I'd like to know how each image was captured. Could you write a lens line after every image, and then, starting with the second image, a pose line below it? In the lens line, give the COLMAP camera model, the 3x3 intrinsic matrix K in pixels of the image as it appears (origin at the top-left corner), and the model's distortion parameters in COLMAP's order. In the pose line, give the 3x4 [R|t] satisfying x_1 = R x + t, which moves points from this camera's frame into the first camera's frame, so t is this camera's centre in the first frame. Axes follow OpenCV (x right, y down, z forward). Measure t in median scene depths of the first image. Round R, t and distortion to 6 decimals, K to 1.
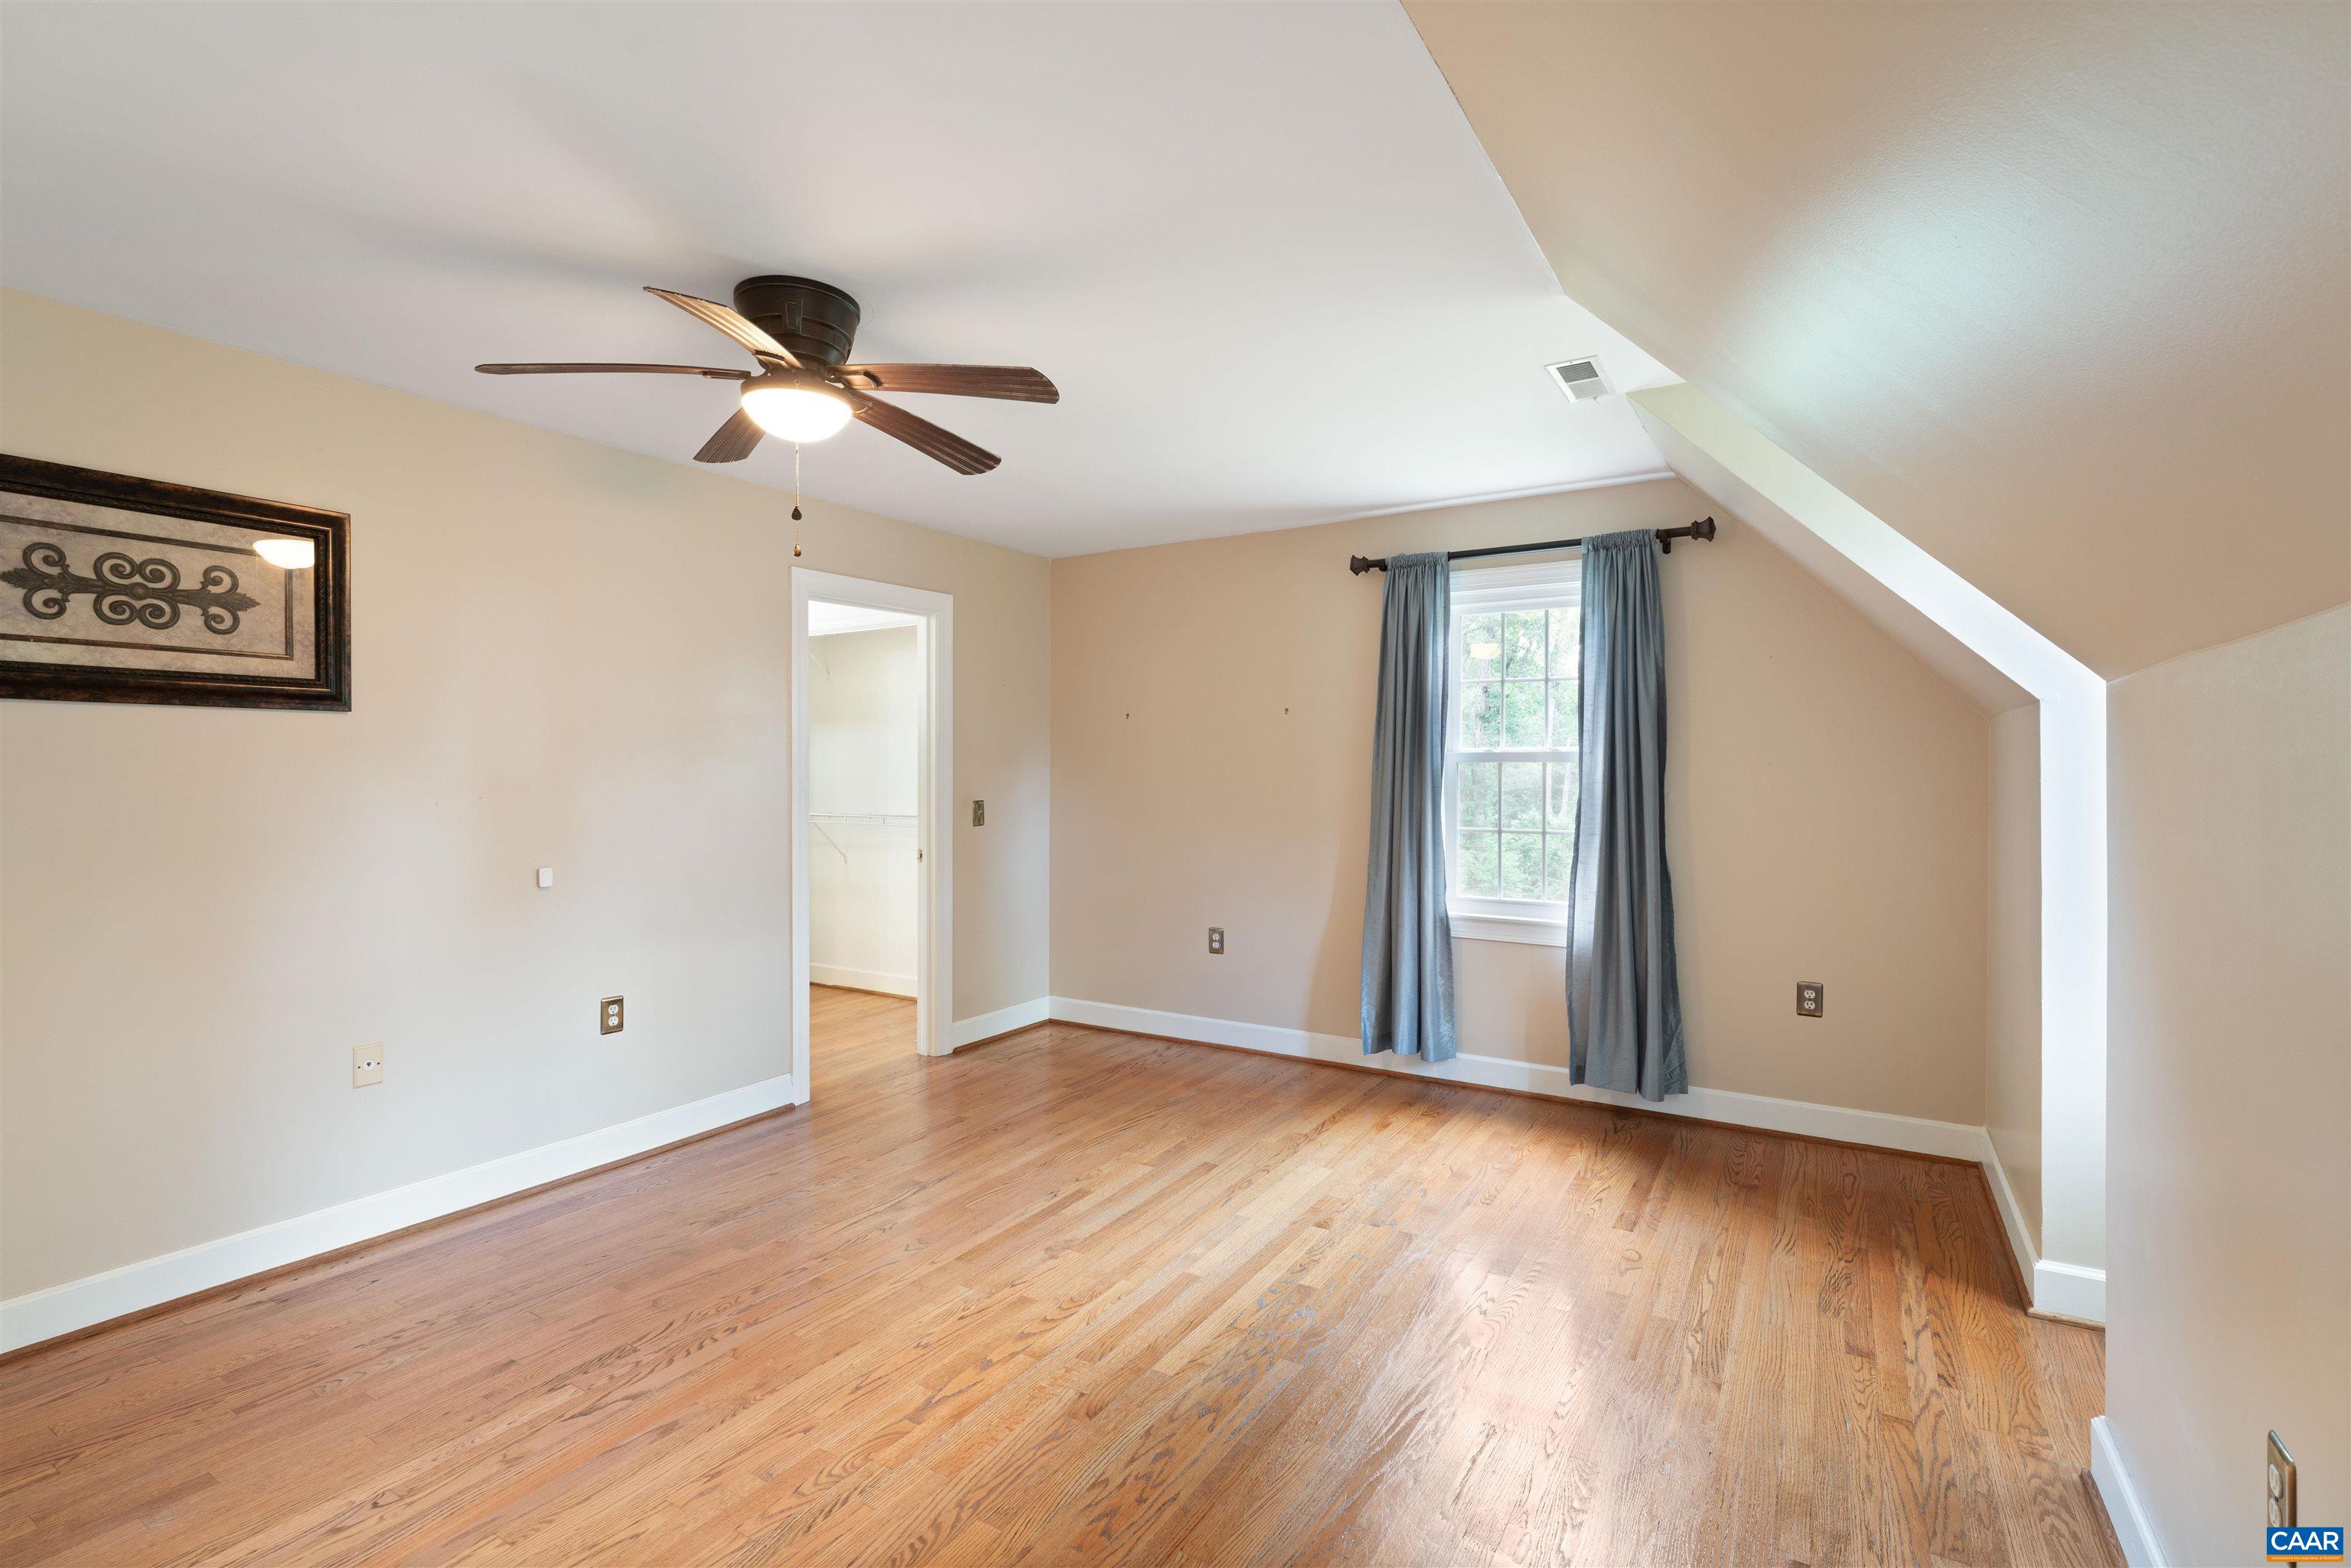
lens RADIAL K [[1071.6, 0, 1164.5], [0, 1071.6, 763.4], [0, 0, 1]] dist [-0.000492, -0.000249]
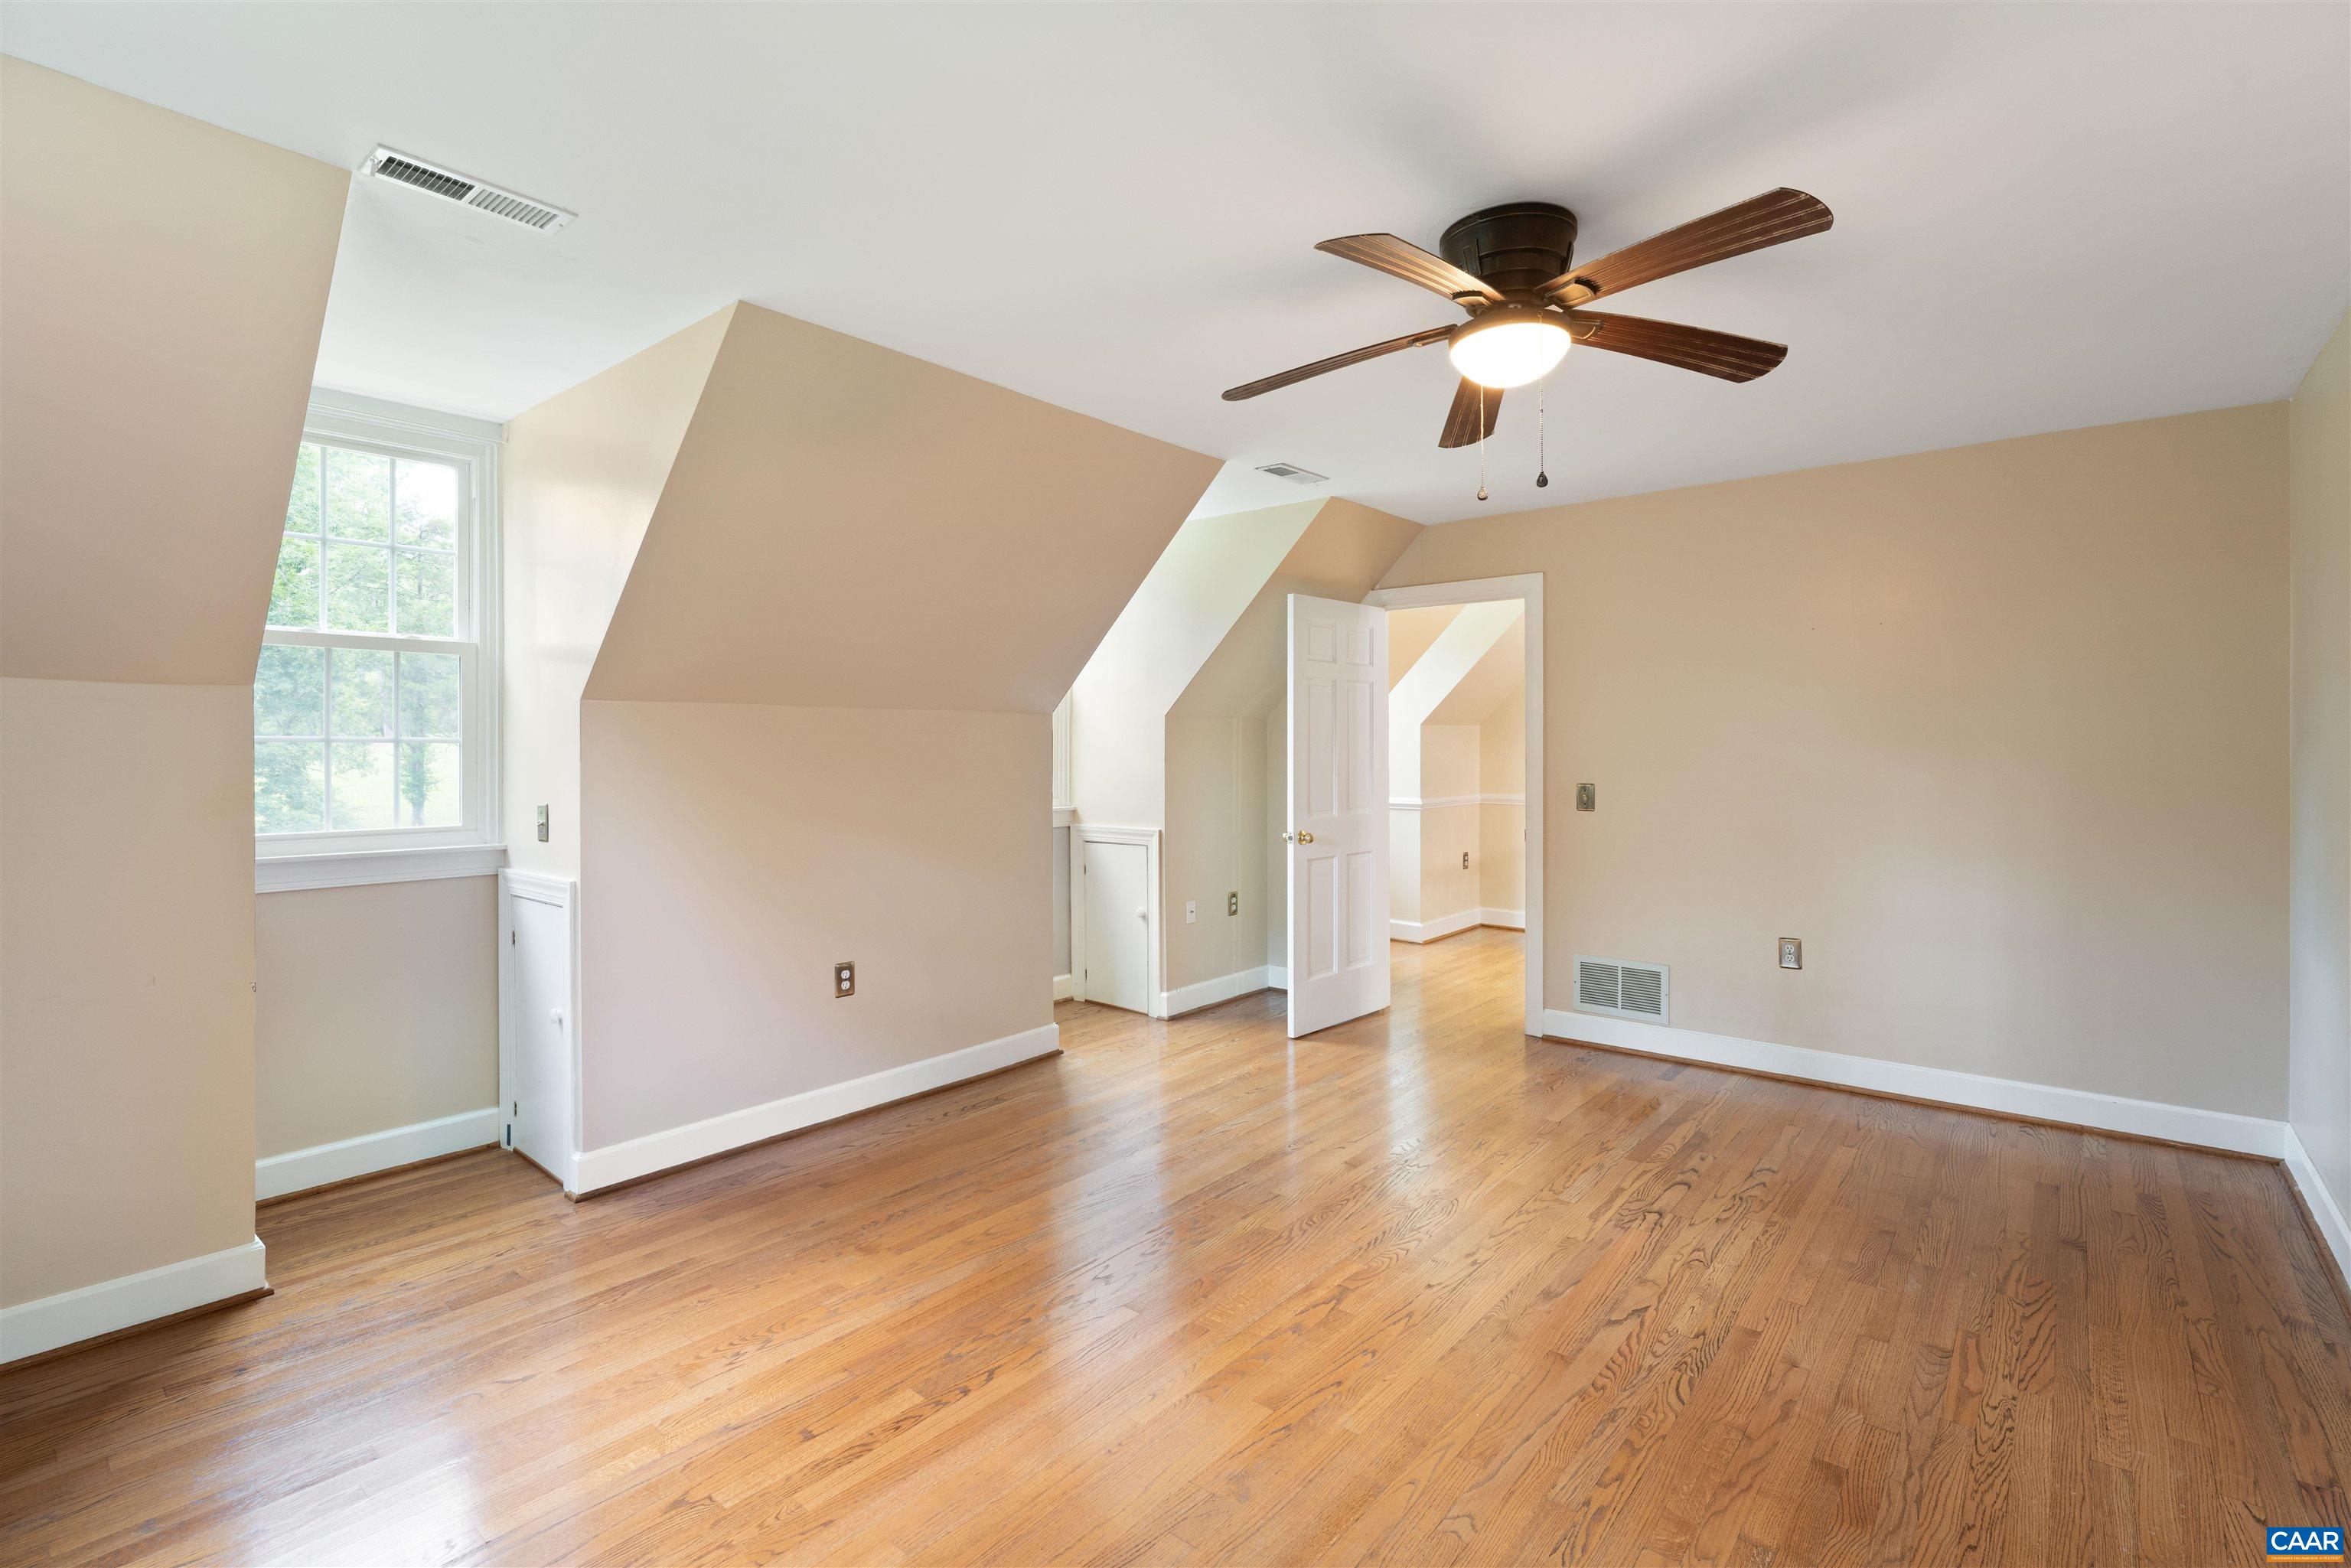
lens RADIAL K [[1071.6, 0, 1164.5], [0, 1071.6, 763.4], [0, 0, 1]] dist [-0.000492, -0.000249]
pose [[-0.989150, 0.005047, 0.146820, -0.117823], [0.005291, 0.999985, 0.001271, 0.009282], [-0.146811, 0.002034, -0.989162, 1.230806]]
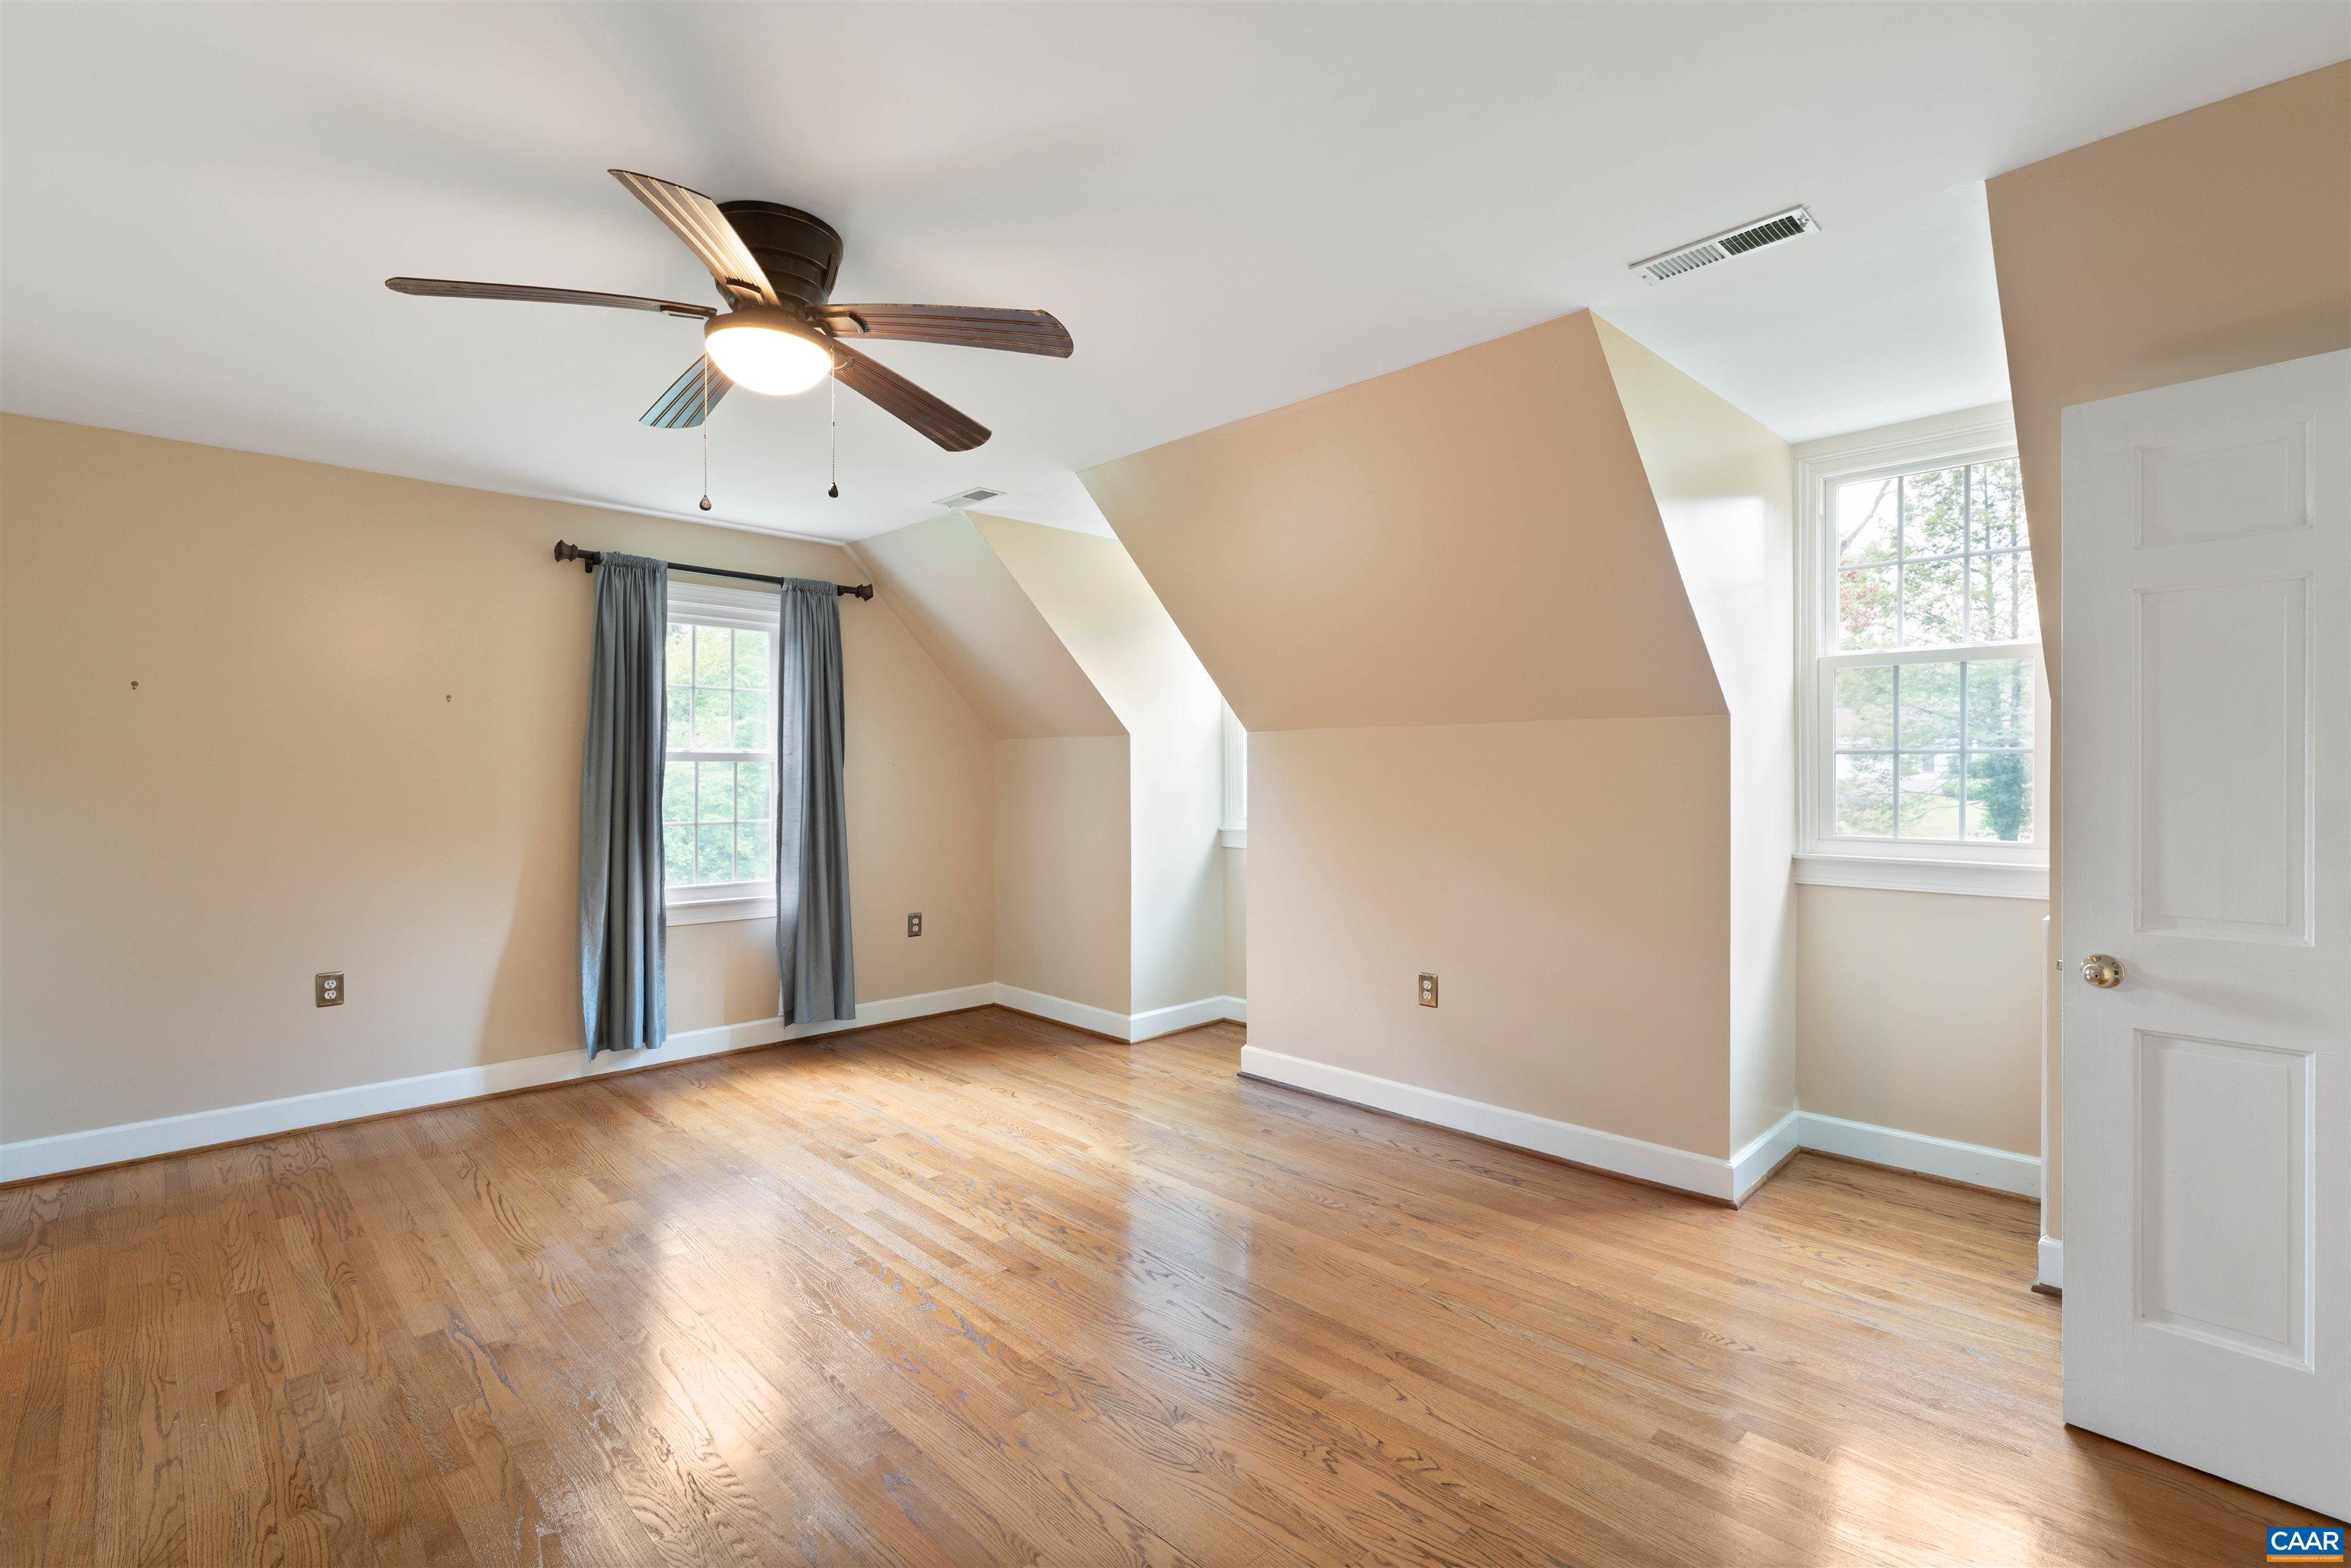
lens RADIAL K [[1062.0, 0, 1168.4], [0, 1062.0, 765.6], [0, 0, 1]] dist [0.000488, -0.000200]
pose [[0.238859, 0.005439, 0.971039, -0.708132], [-0.007920, 0.999962, -0.003653, 0.003789], [-0.971022, -0.006818, 0.238893, 0.303181]]
